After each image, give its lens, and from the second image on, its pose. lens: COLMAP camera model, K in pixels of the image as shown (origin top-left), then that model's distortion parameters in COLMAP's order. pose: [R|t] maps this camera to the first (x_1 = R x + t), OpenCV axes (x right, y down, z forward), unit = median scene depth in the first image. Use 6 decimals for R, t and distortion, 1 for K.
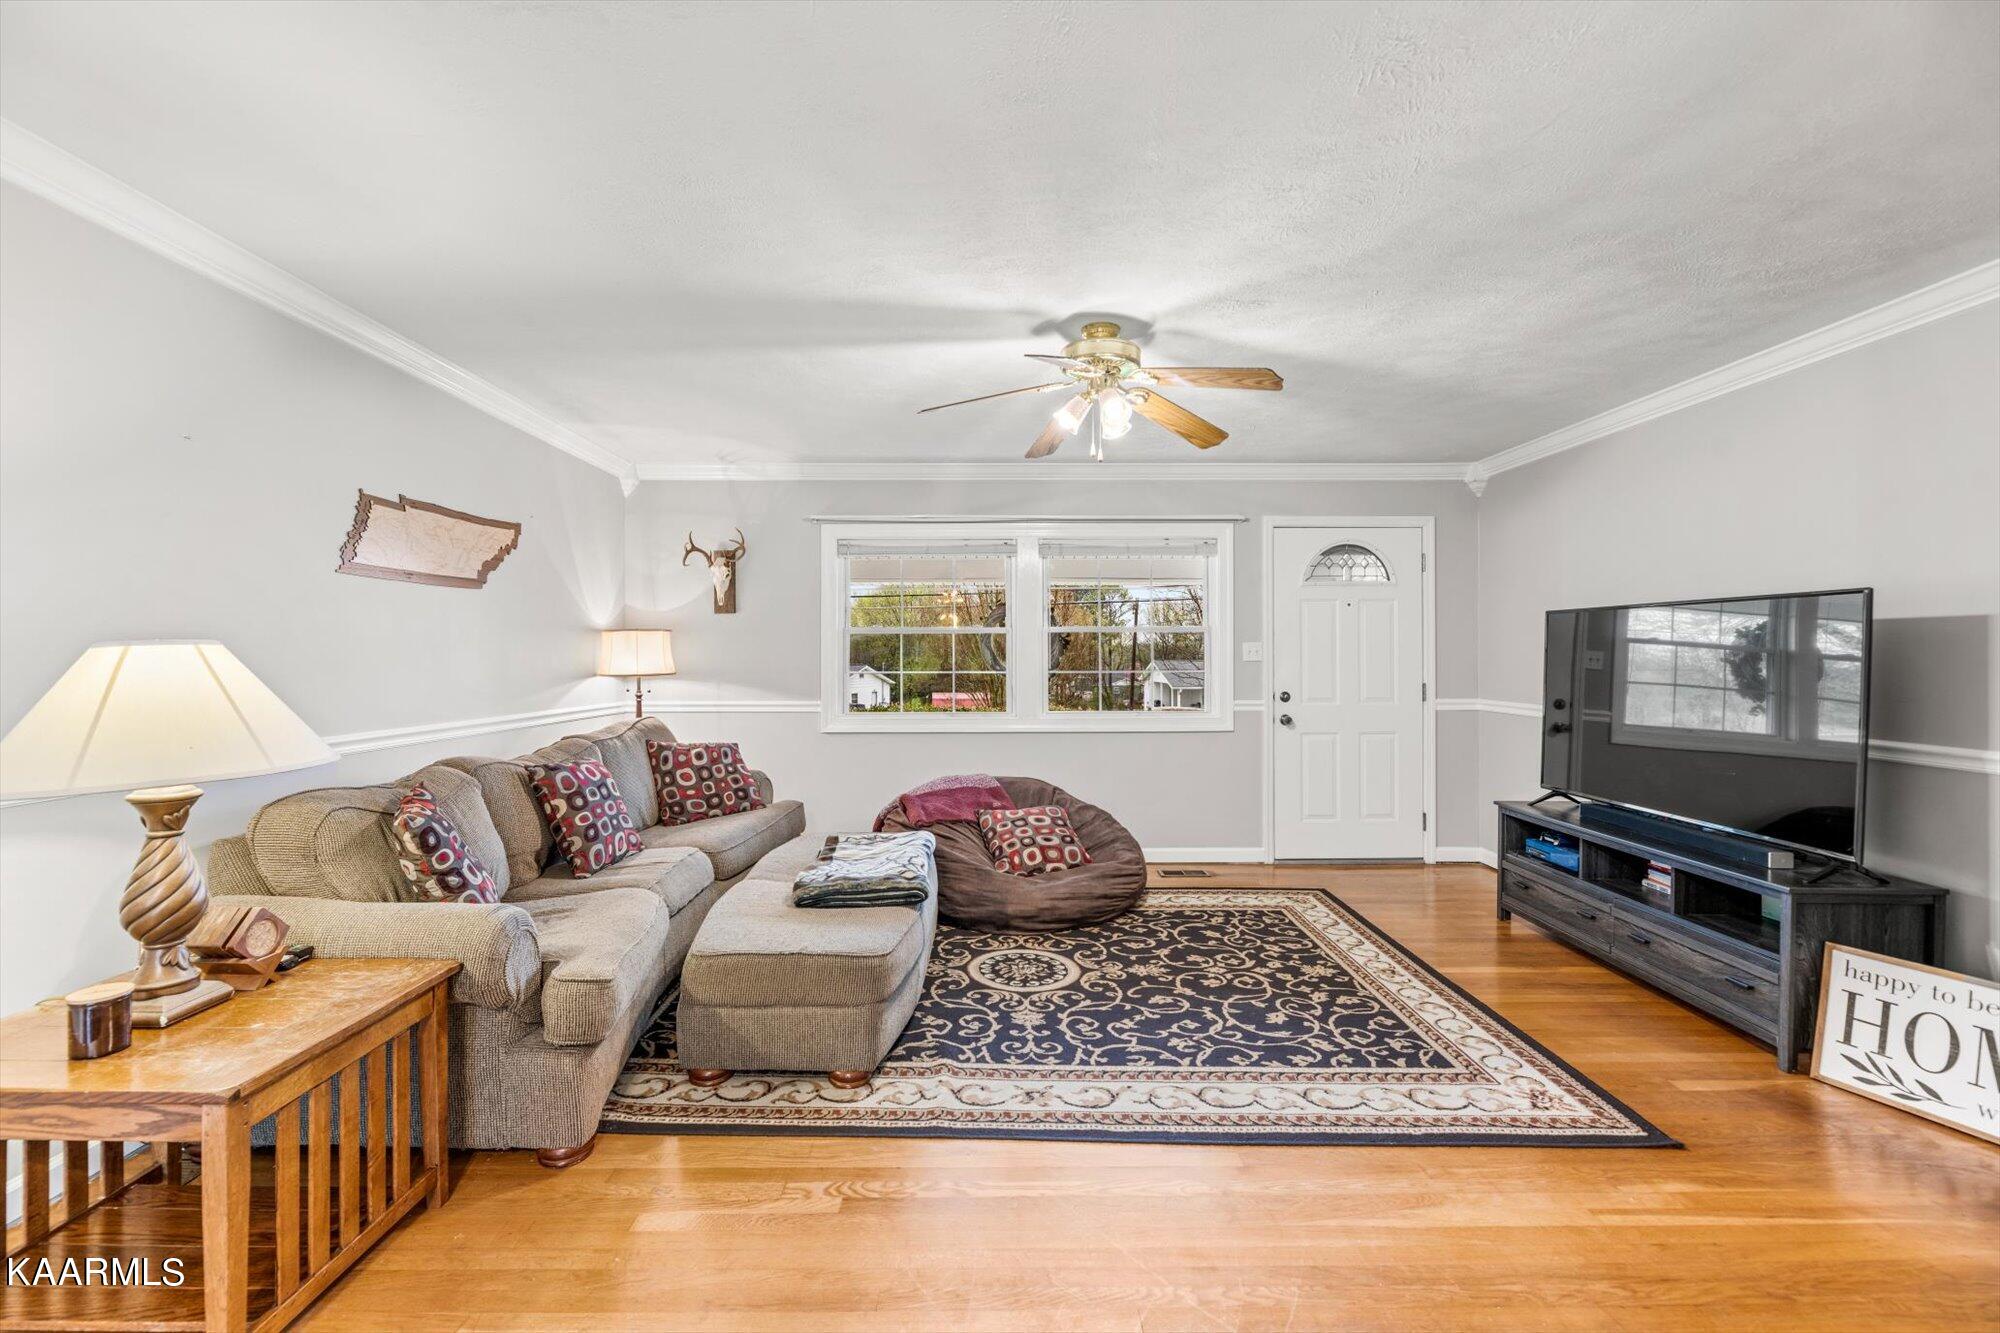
lens RADIAL K [[807.7, 0, 1000.8], [0, 807.7, 659.3], [0, 0, 1]] dist [-0.002031, -0.000691]
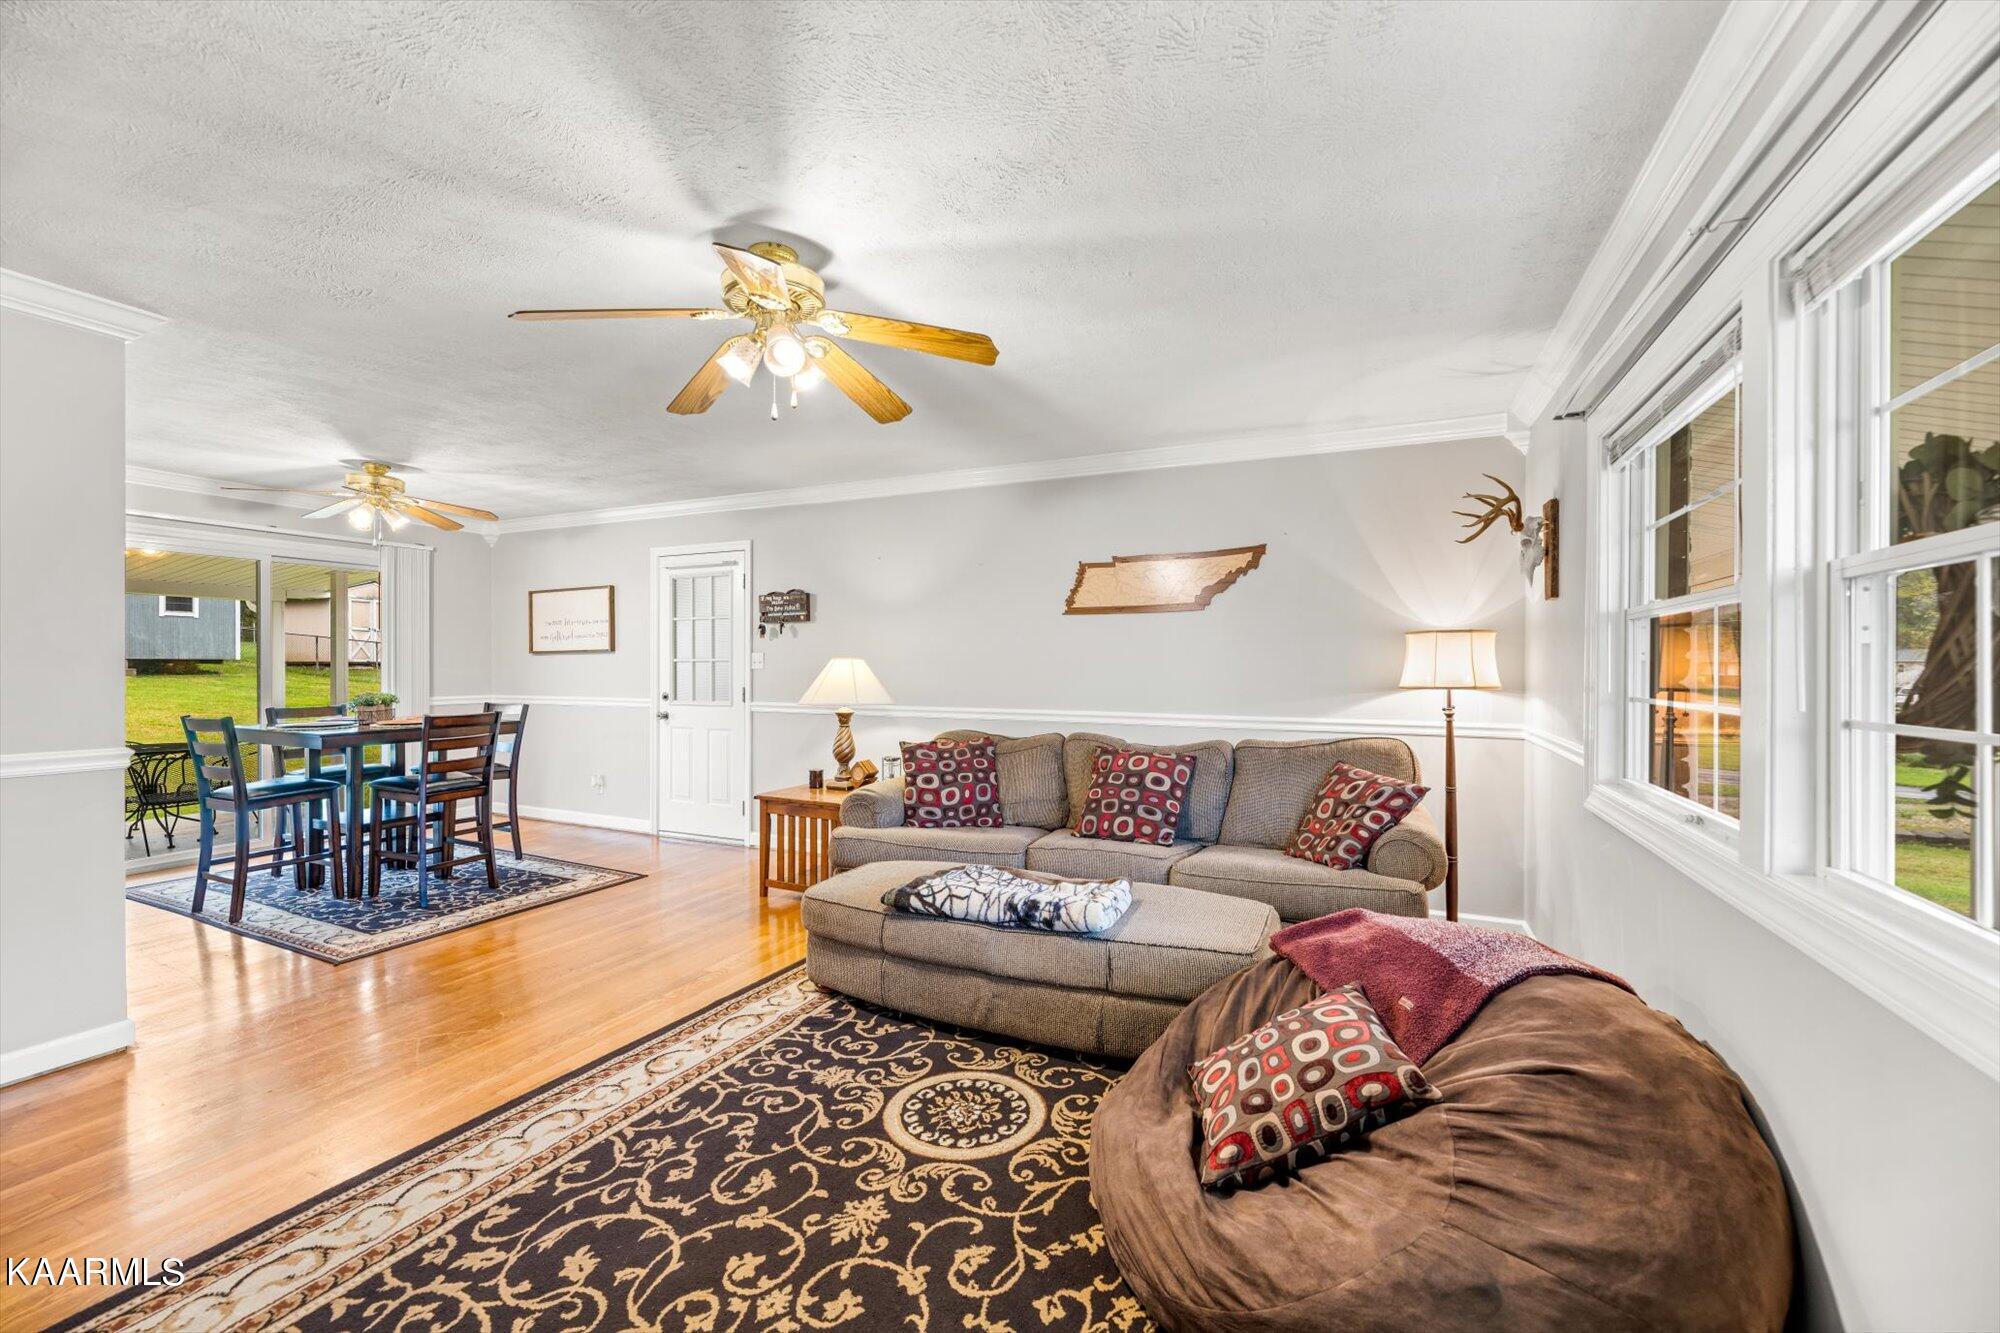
lens RADIAL K [[807.7, 0, 1004.8], [0, 807.7, 670.5], [0, 0, 1]] dist [-0.002031, -0.000691]
pose [[-0.415693, 0.006231, -0.909484, 0.769016], [-0.005088, 0.999945, 0.009176, -0.005123], [0.909491, 0.008442, -0.415638, 1.567061]]
